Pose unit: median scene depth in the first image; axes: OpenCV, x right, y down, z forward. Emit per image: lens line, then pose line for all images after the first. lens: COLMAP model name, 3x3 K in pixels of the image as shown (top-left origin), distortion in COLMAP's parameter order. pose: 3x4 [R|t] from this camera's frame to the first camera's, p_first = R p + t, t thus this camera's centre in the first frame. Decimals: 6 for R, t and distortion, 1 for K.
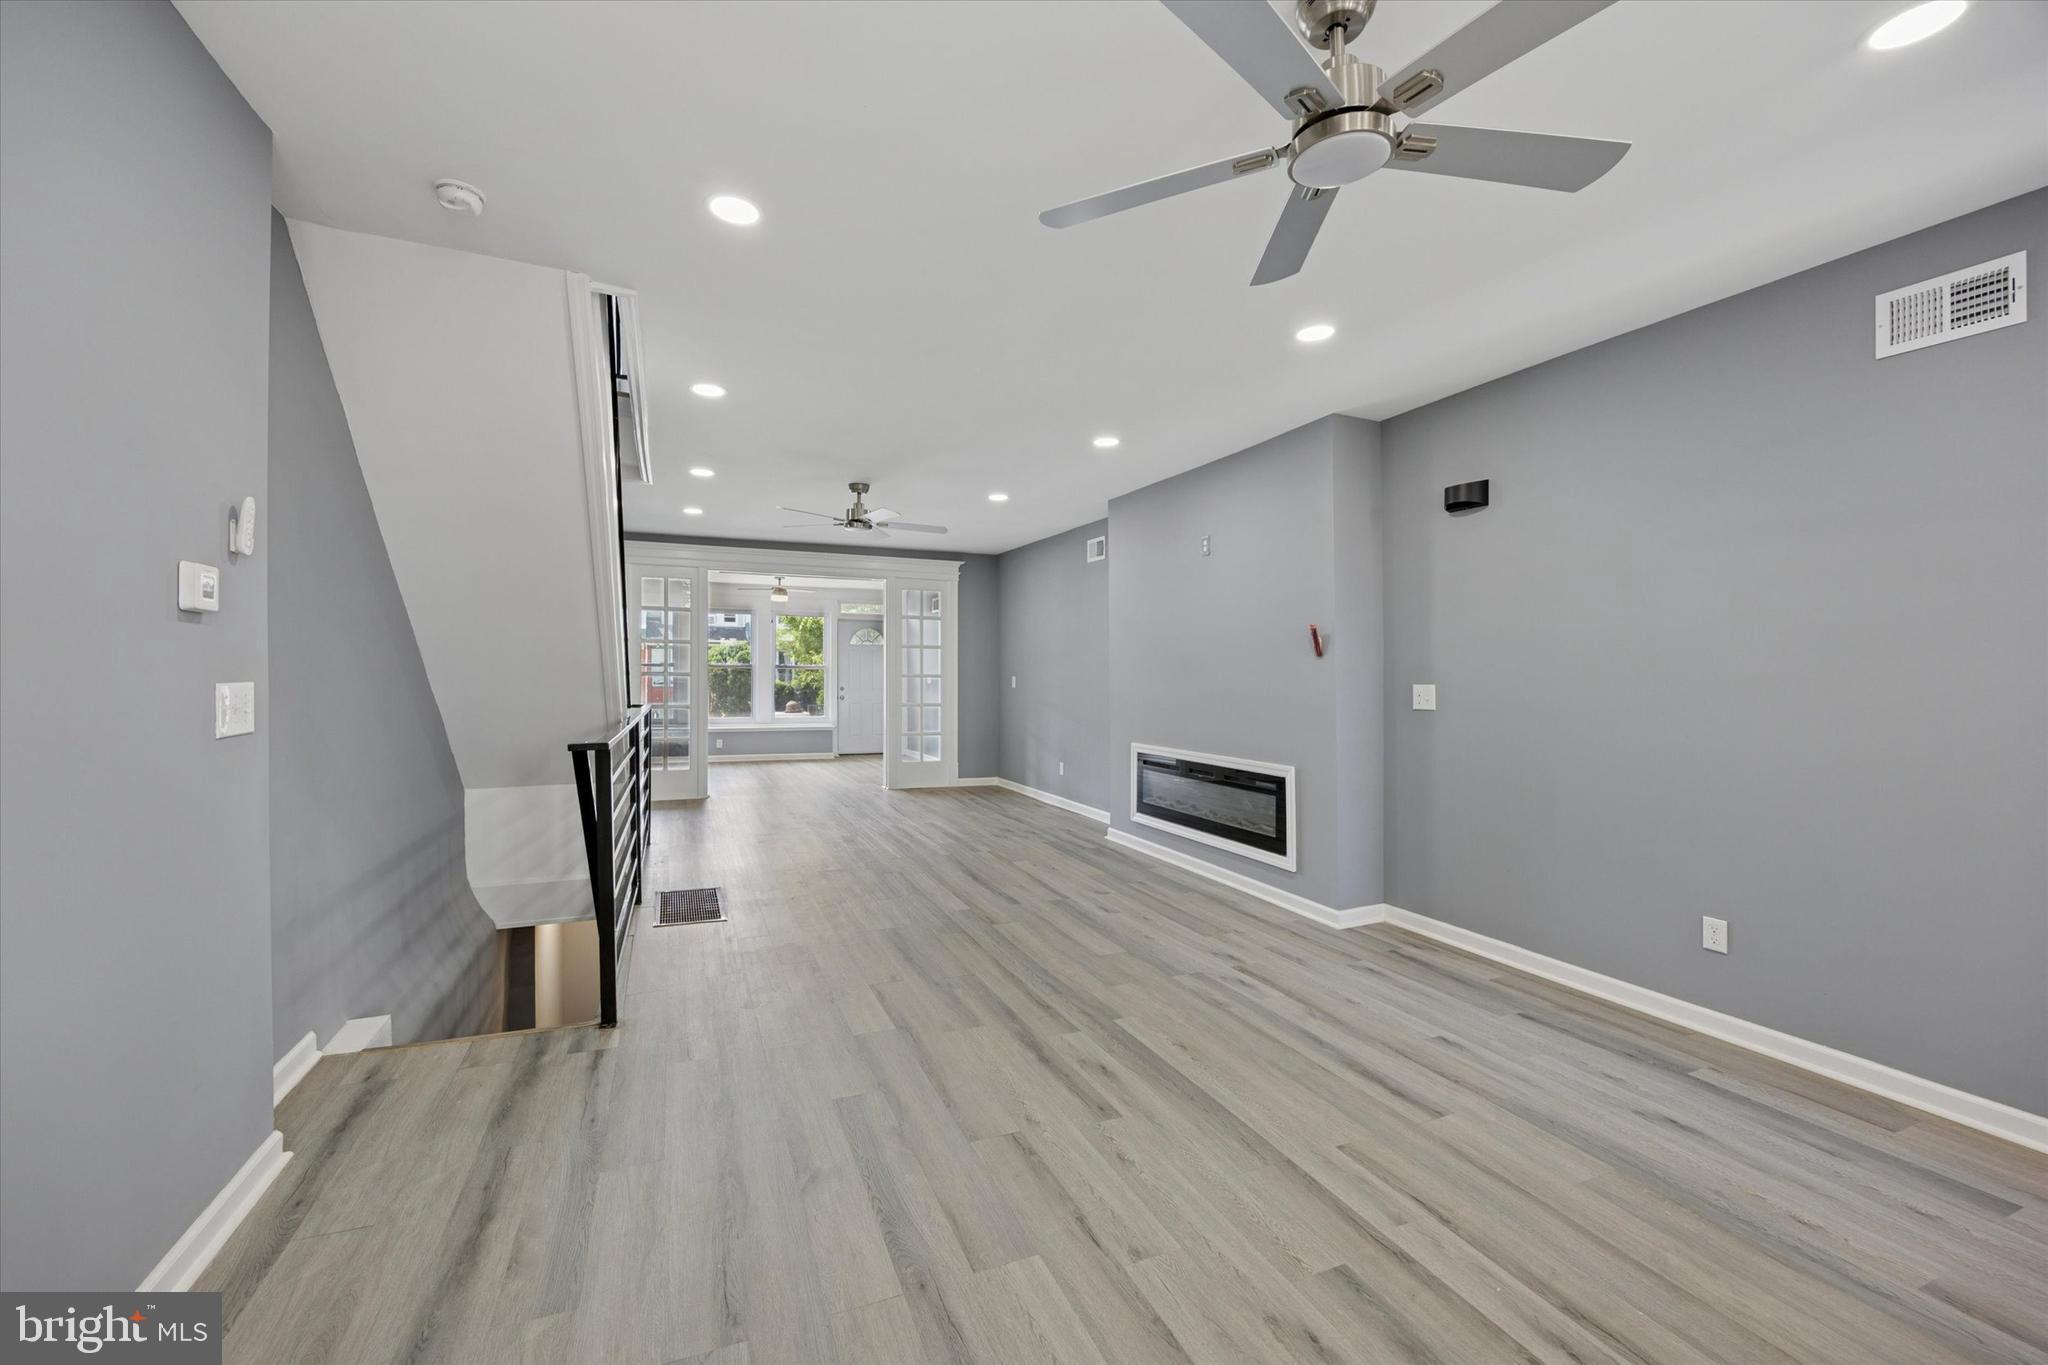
lens RADIAL K [[801.0, 0, 1018.8], [0, 801.0, 677.1], [0, 0, 1]] dist [-0.000455, 0.000007]
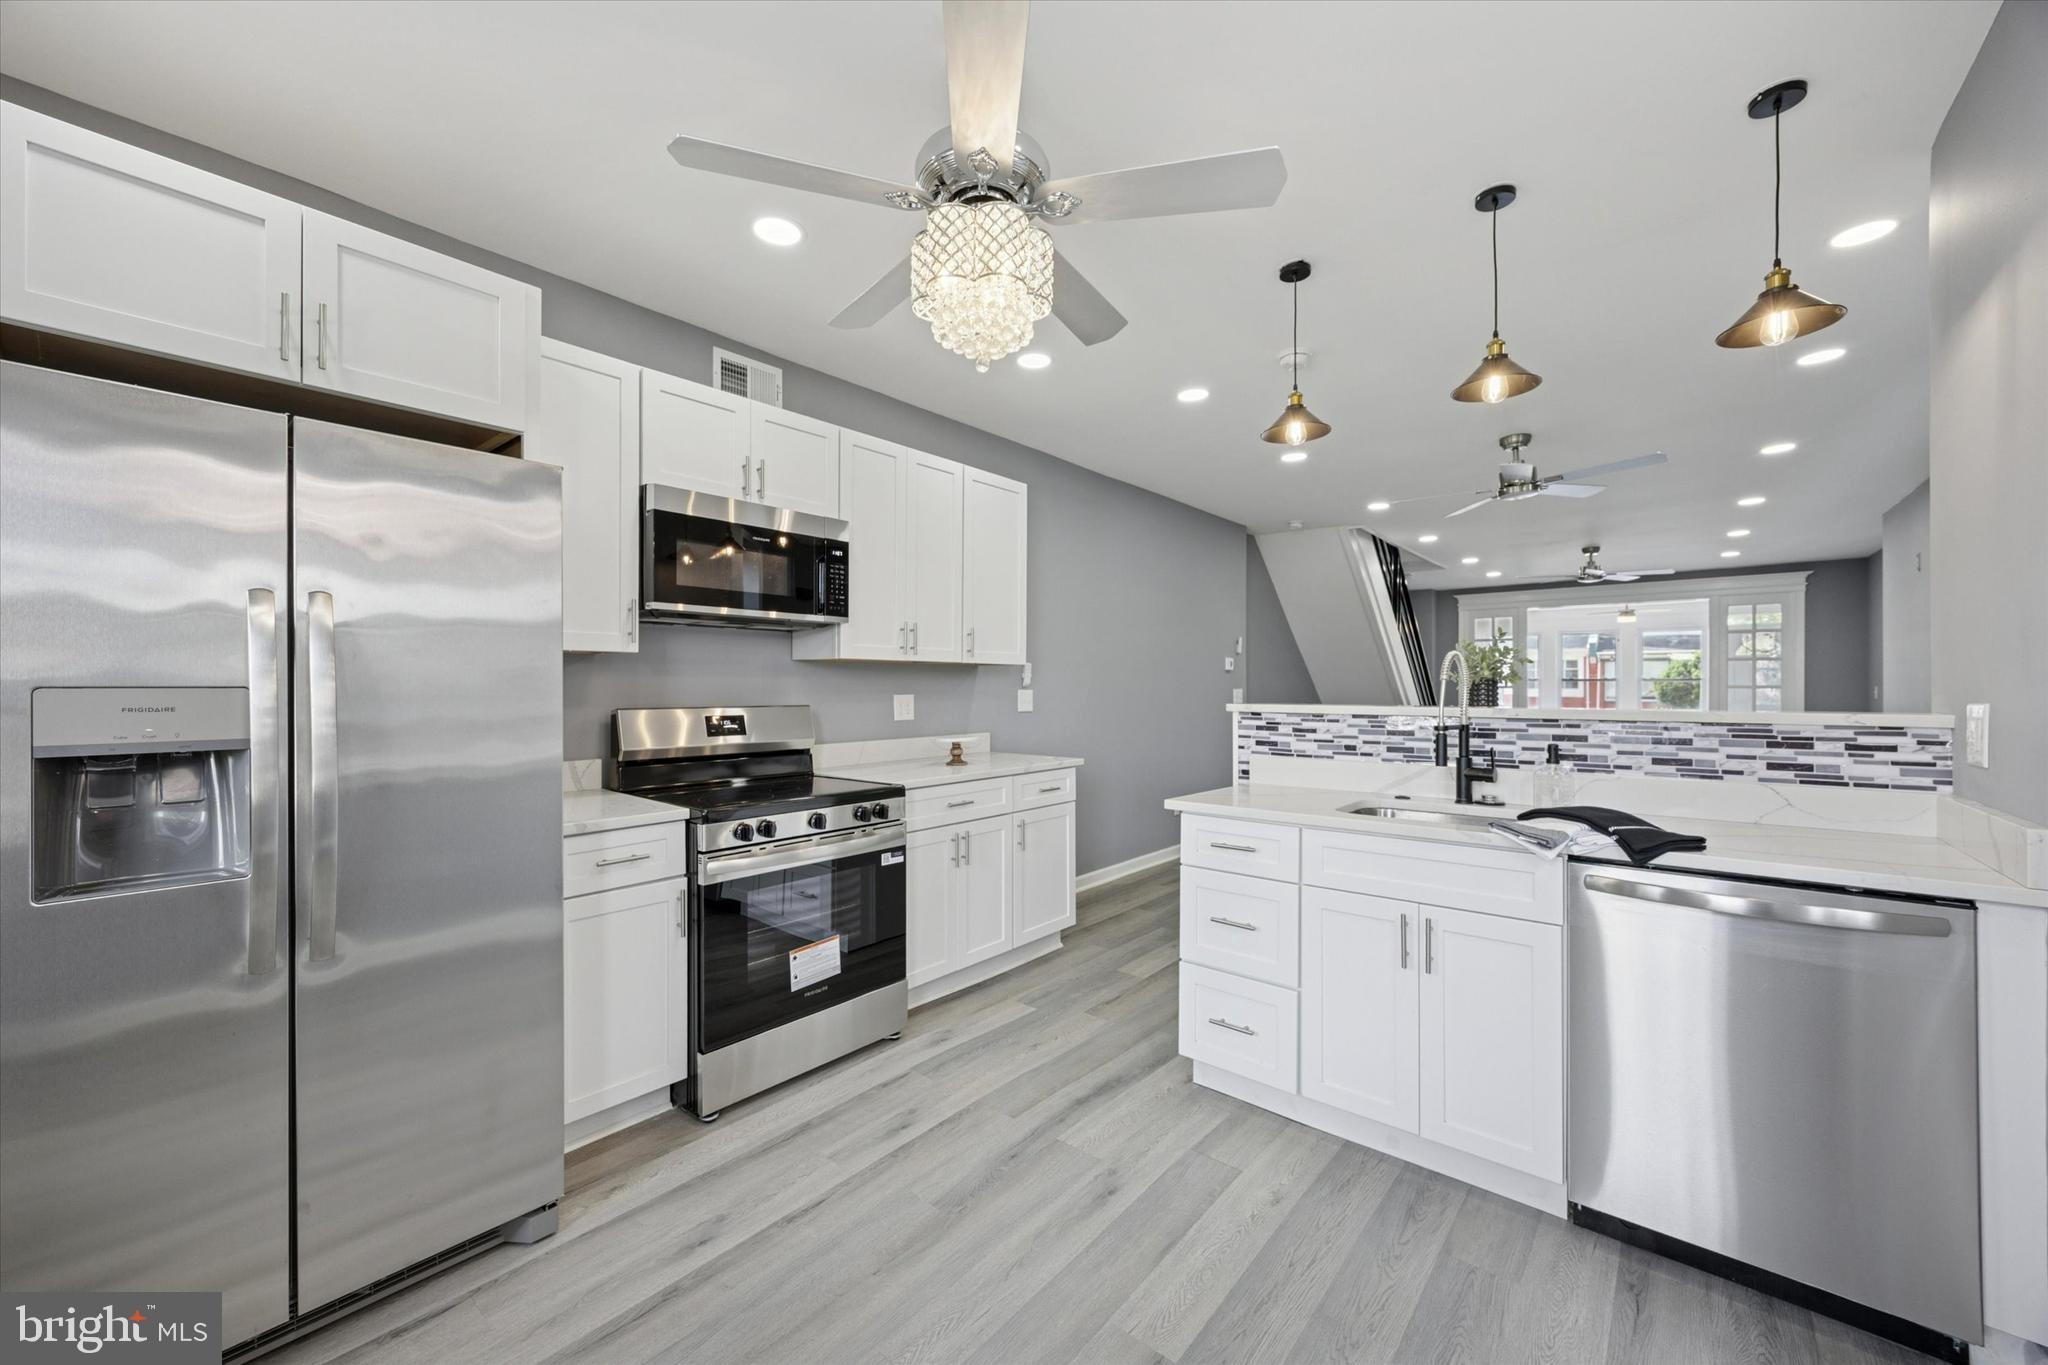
lens RADIAL K [[787.7, 0, 1024.0], [0, 787.7, 682.5], [0, 0, 1]] dist [0.000168, 0.000132]
pose [[0.447876, -0.011261, -0.894025, 0.703090], [0.000467, 0.999923, -0.012361, 0.007453], [0.894095, 0.005119, 0.447847, -0.576936]]
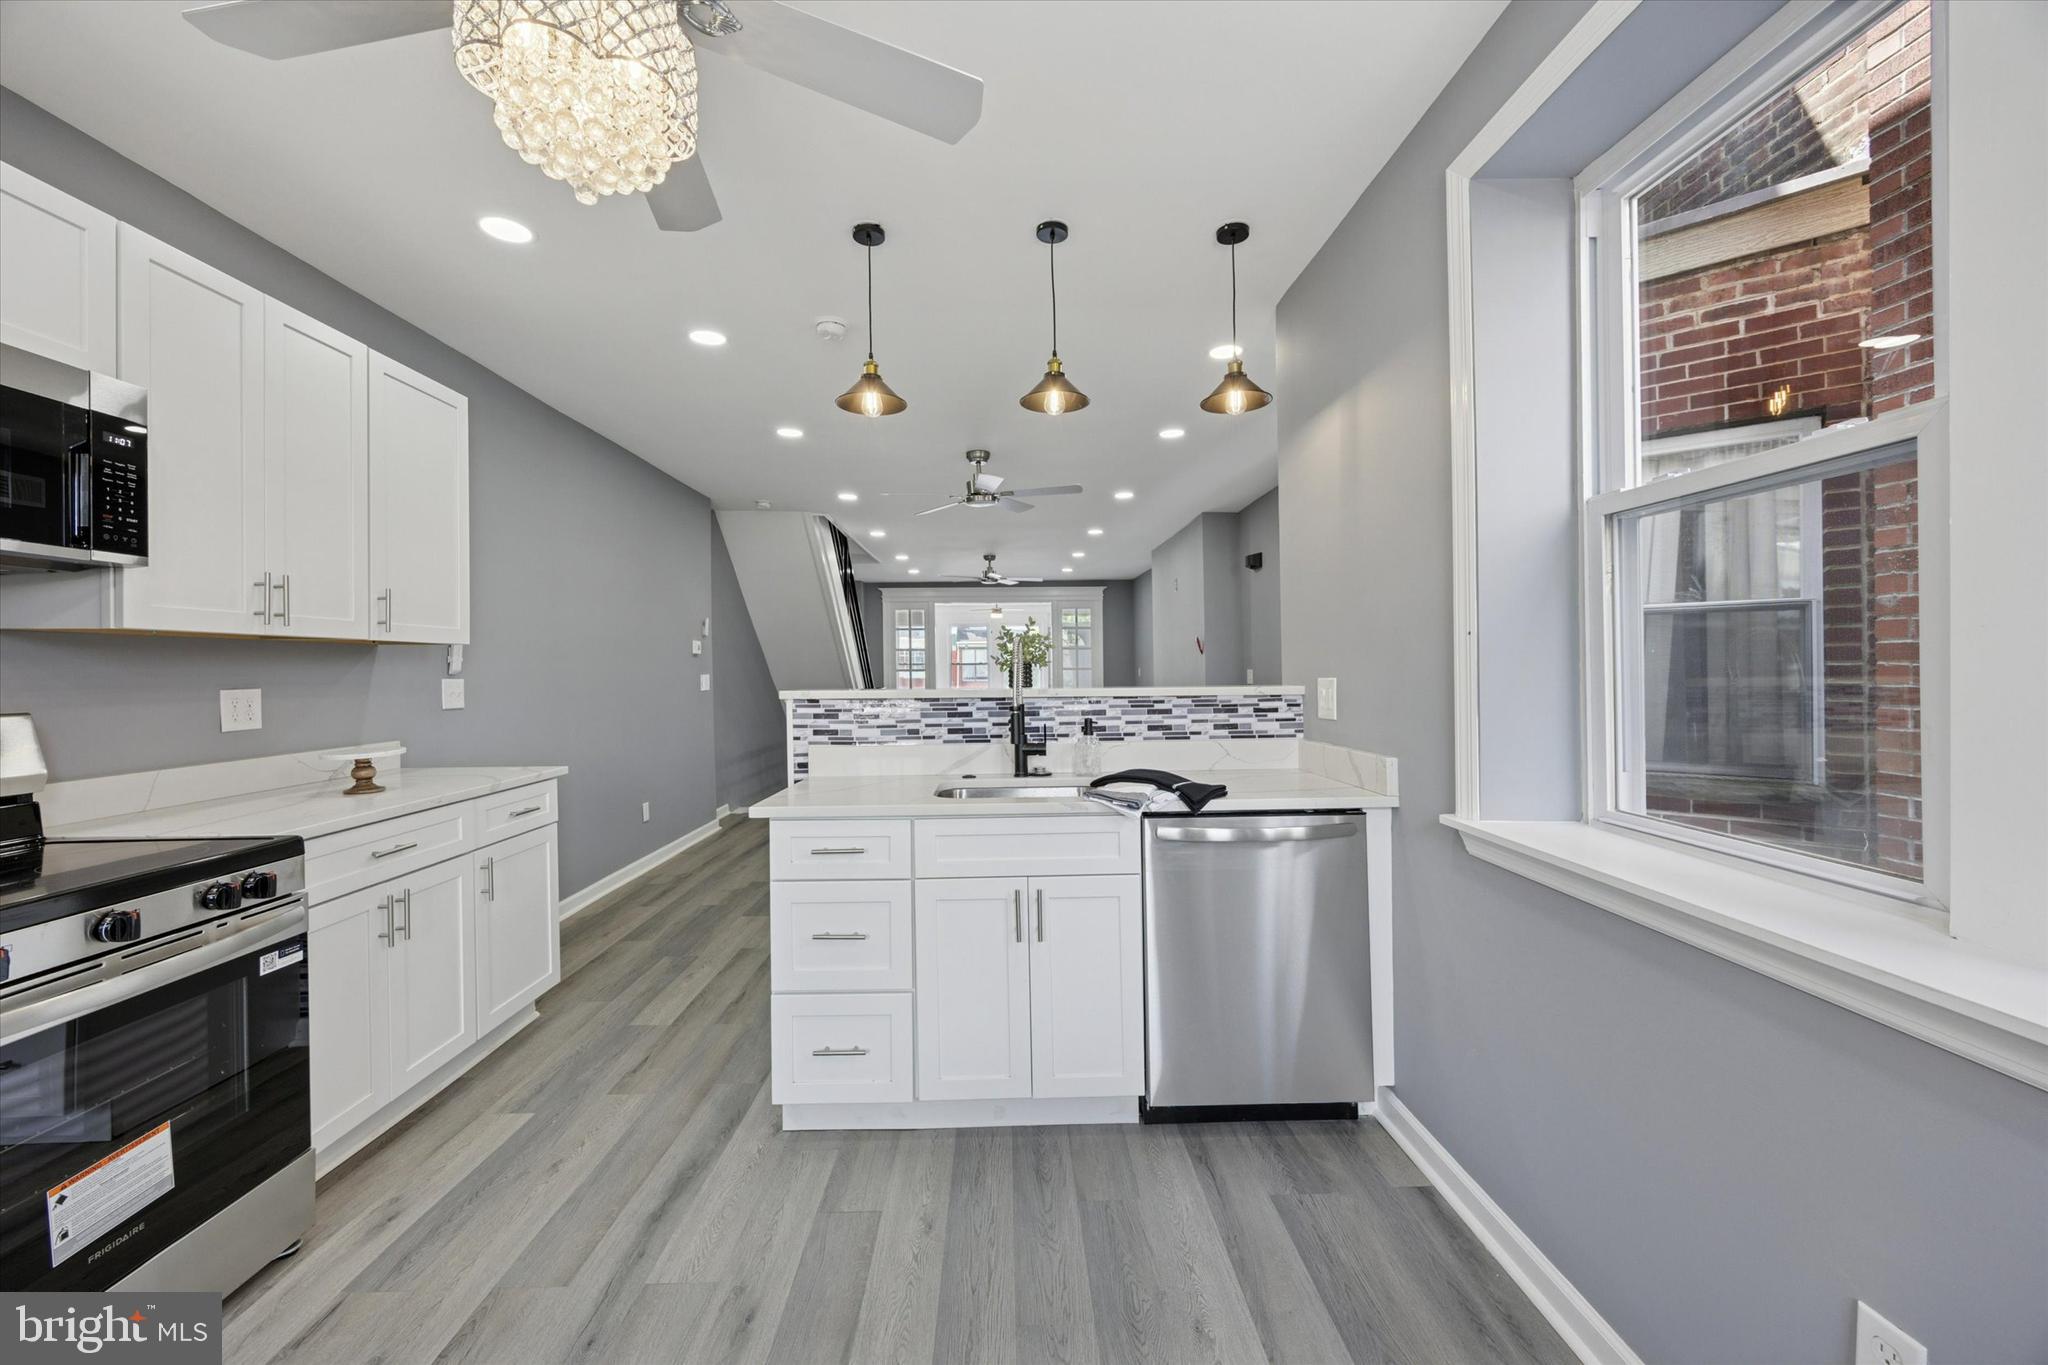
lens RADIAL K [[781.7, 0, 1027.2], [0, 781.7, 666.4], [0, 0, 1]] dist [-0.003165, 0.000099]
pose [[0.932225, -0.015927, -0.361529, 0.570829], [0.013940, 0.999870, -0.008103, 0.006170], [0.361611, 0.002514, 0.932325, -0.609514]]
